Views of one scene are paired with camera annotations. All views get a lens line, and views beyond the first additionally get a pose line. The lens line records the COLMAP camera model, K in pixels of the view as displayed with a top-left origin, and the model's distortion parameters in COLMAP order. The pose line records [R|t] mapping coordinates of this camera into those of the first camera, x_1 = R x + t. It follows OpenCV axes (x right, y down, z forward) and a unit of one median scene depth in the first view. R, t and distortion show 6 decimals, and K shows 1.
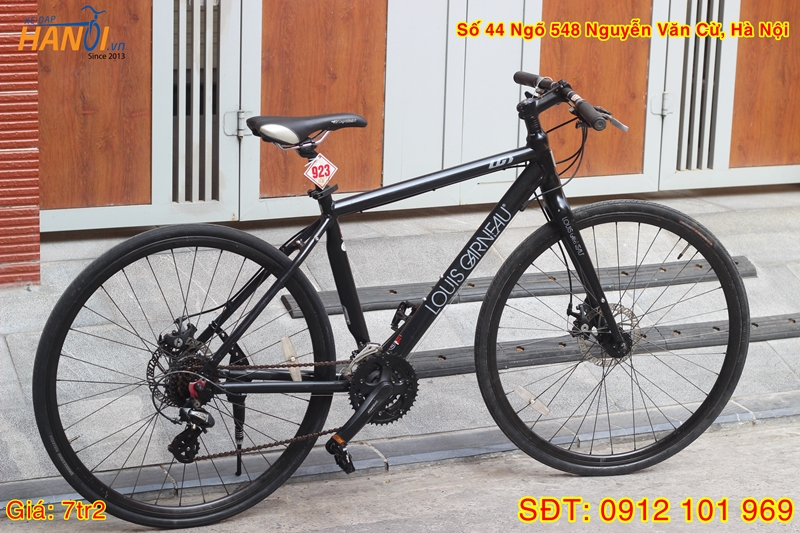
lens RADIAL K [[1882.6, 0, 401.6], [0, 1882.6, 263.4], [0, 0, 1]] dist [-0.116594, 0.000000]
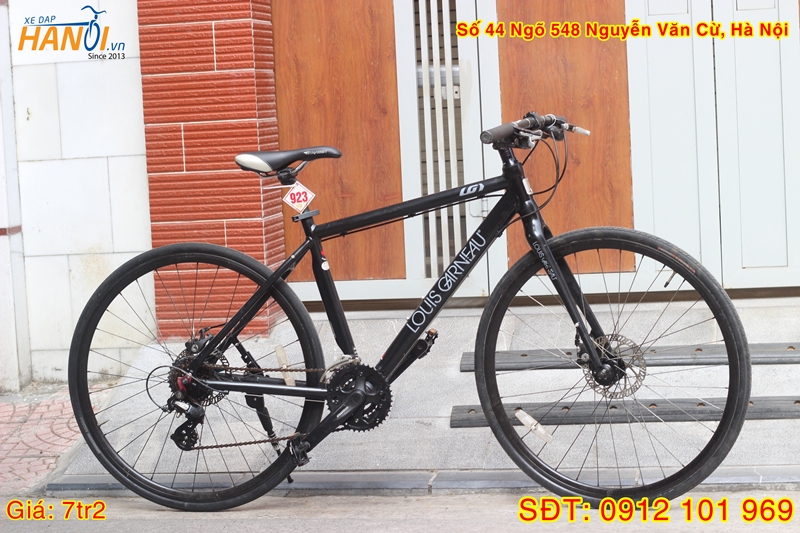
lens RADIAL K [[1882.6, 0, 398.5], [0, 1882.6, 267.8], [0, 0, 1]] dist [-0.116594, 0.000000]
pose [[0.813214, -0.020910, -0.581589, 0.634114], [-0.061736, 0.990616, -0.121938, 0.121722], [0.578681, 0.135067, 0.804292, 0.124446]]
